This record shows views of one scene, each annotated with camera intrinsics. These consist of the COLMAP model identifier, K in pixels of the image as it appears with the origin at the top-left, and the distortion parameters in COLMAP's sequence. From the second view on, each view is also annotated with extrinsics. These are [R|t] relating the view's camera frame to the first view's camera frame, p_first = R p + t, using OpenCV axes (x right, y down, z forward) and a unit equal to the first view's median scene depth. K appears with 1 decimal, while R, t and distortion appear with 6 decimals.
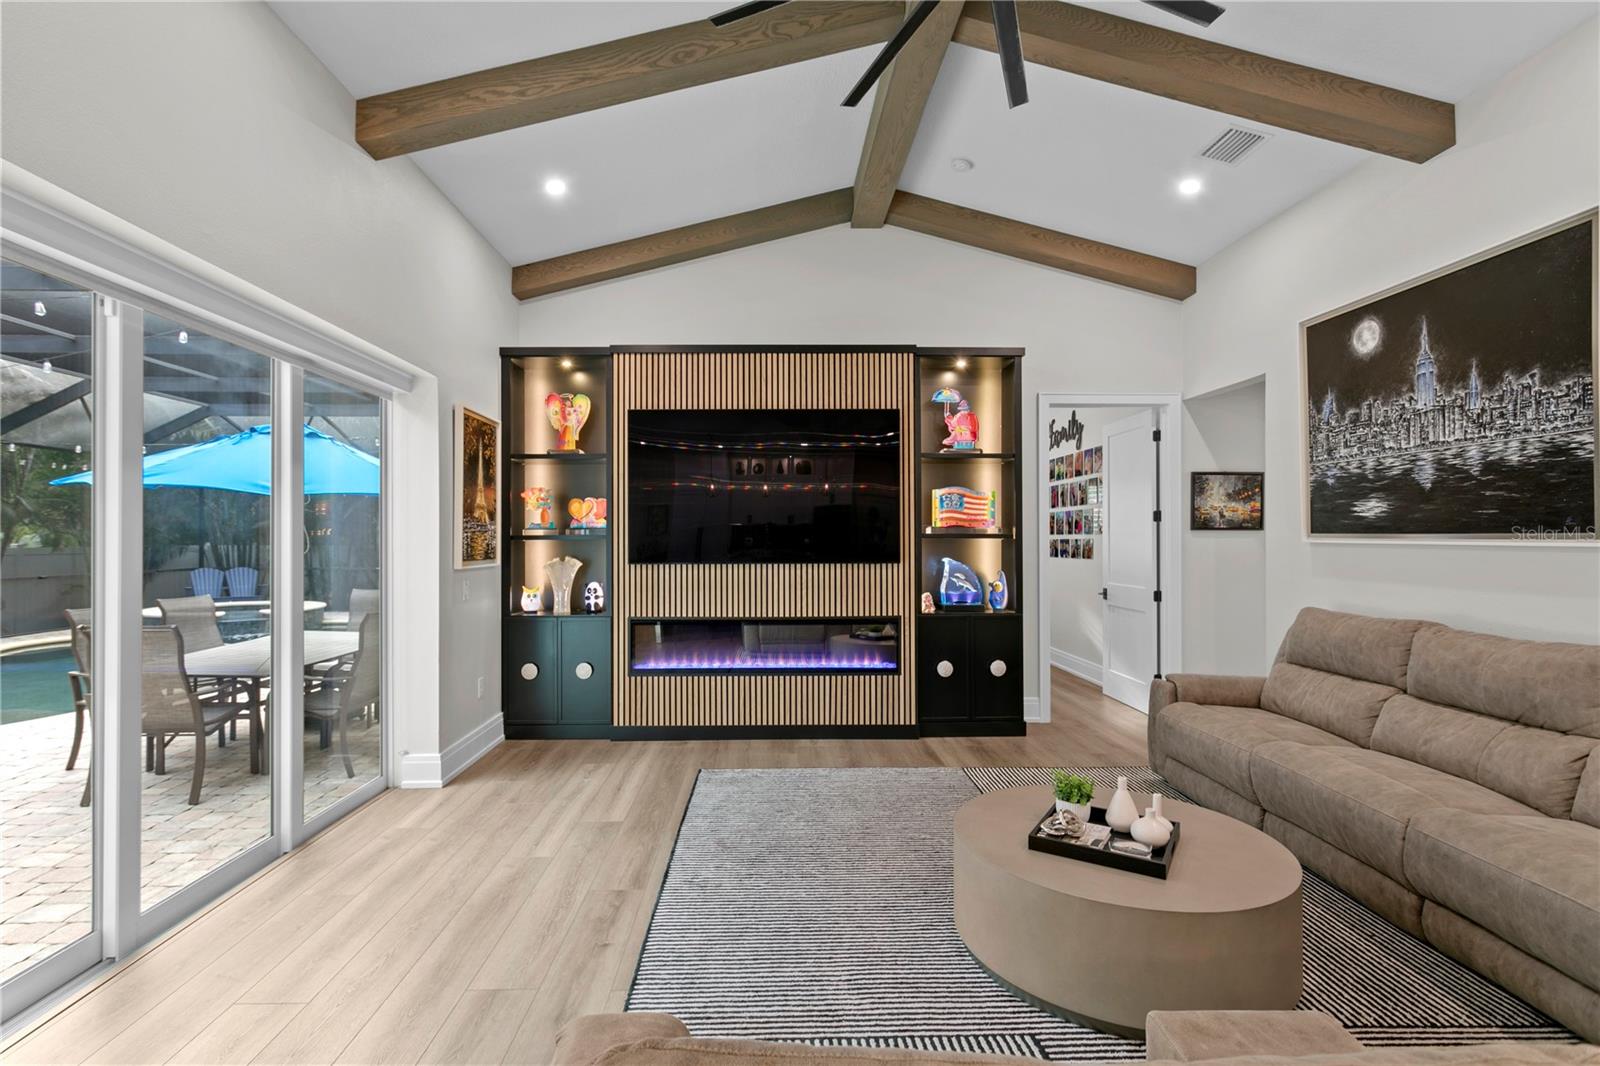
lens RADIAL K [[755.3, 0, 773.7], [0, 755.3, 532.7], [0, 0, 1]] dist [0.006933, 0.001048]
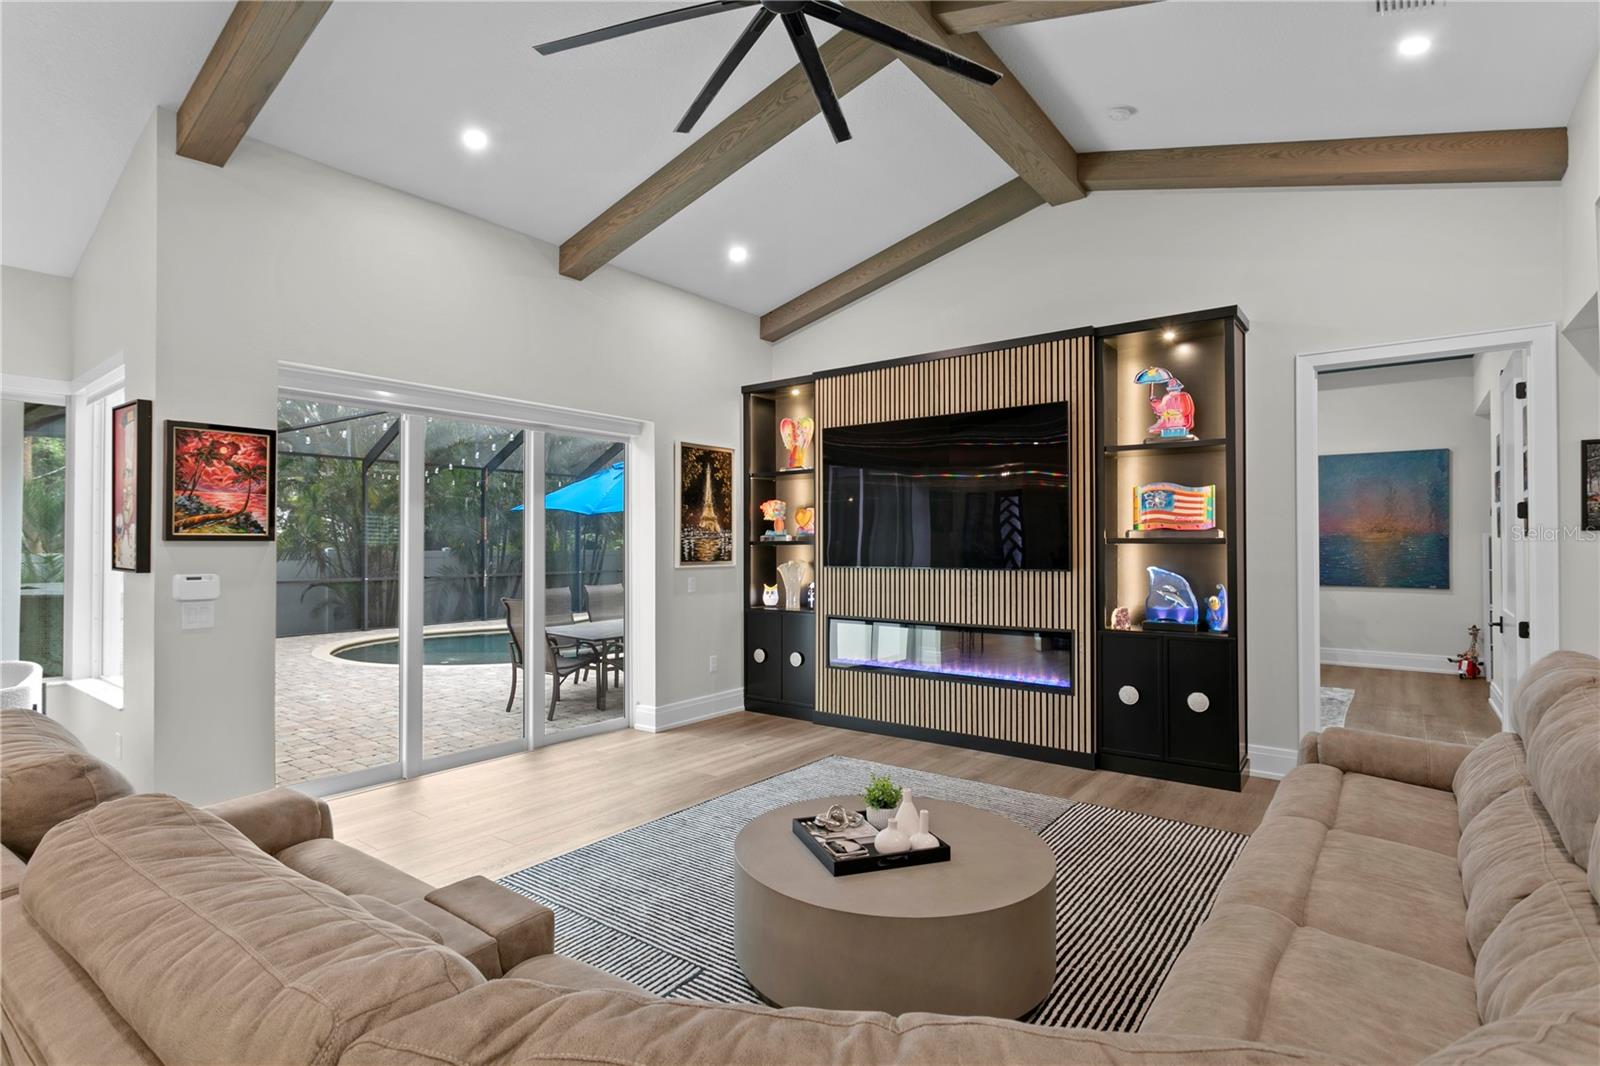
lens RADIAL K [[799.6, 0, 790.9], [0, 799.6, 531.1], [0, 0, 1]] dist [0.001512, 0.004611]
pose [[0.781196, -0.010241, -0.624202, 0.506091], [0.005700, 0.999941, -0.009271, -0.000571], [0.624260, 0.003684, 0.781208, 0.047072]]
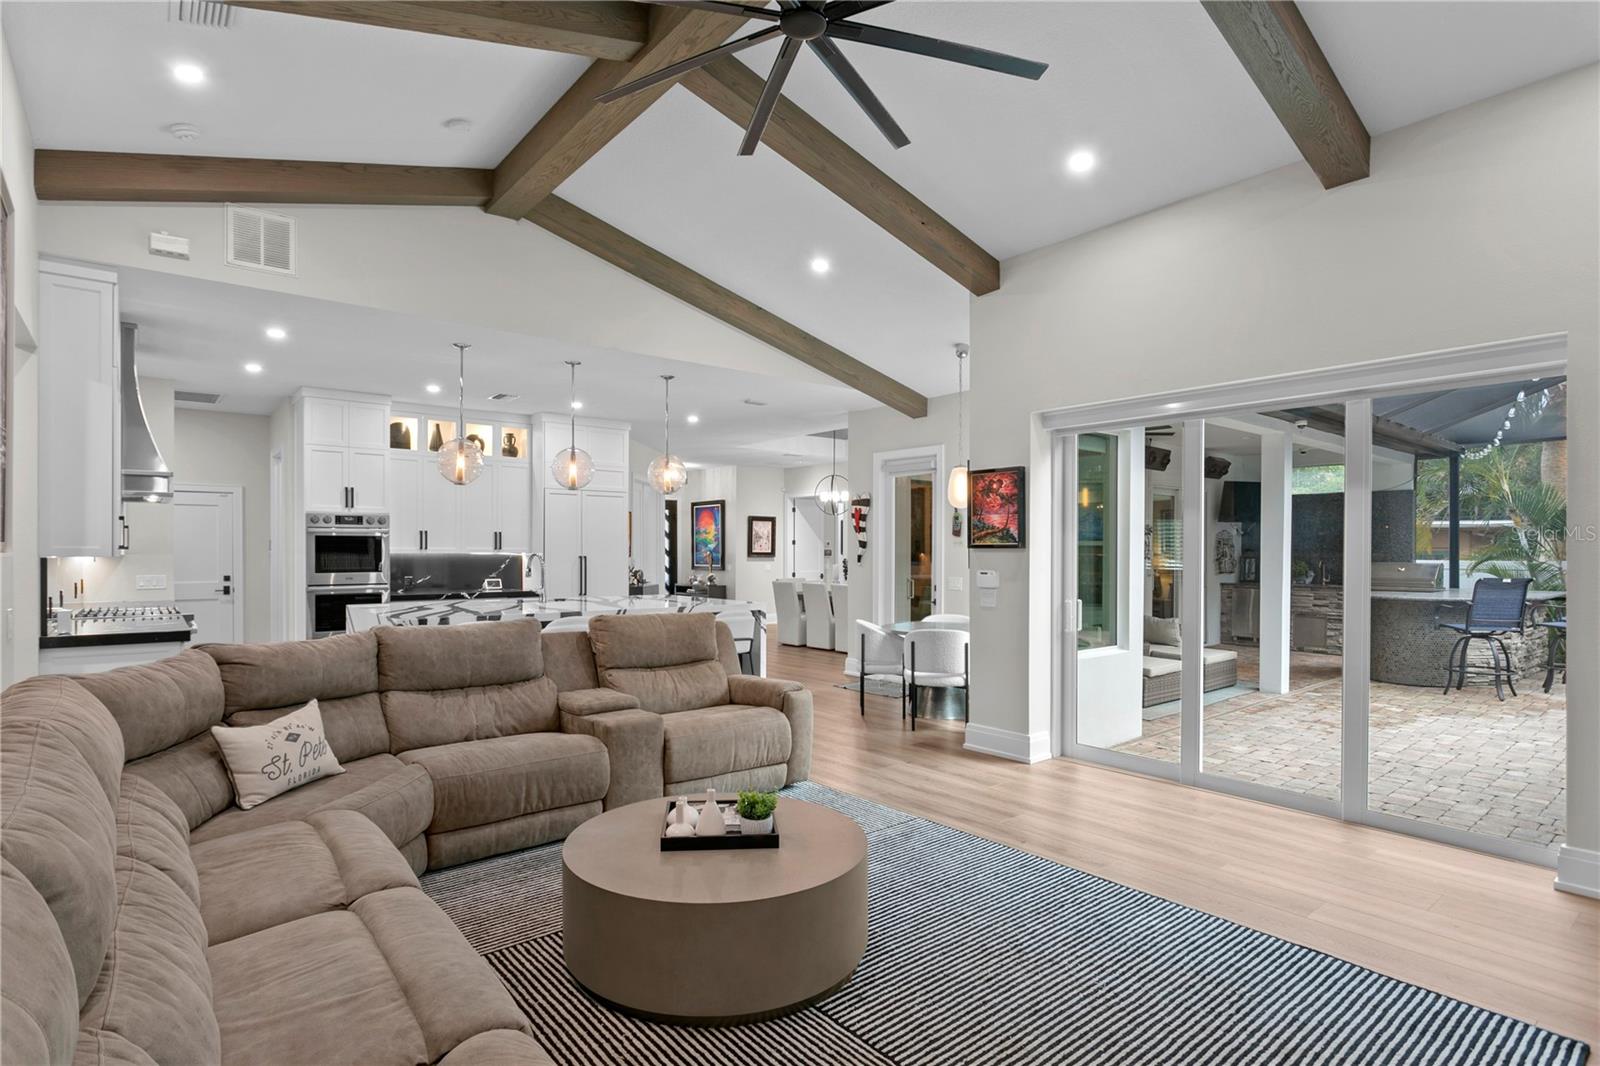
lens RADIAL K [[799.6, 0, 764.9], [0, 799.6, 551.0], [0, 0, 1]] dist [0.001512, 0.004611]
pose [[-0.797480, -0.001922, -0.603342, 0.530211], [0.003602, 0.999962, -0.007946, 0.009799], [0.603335, -0.008510, -0.797443, 0.976287]]
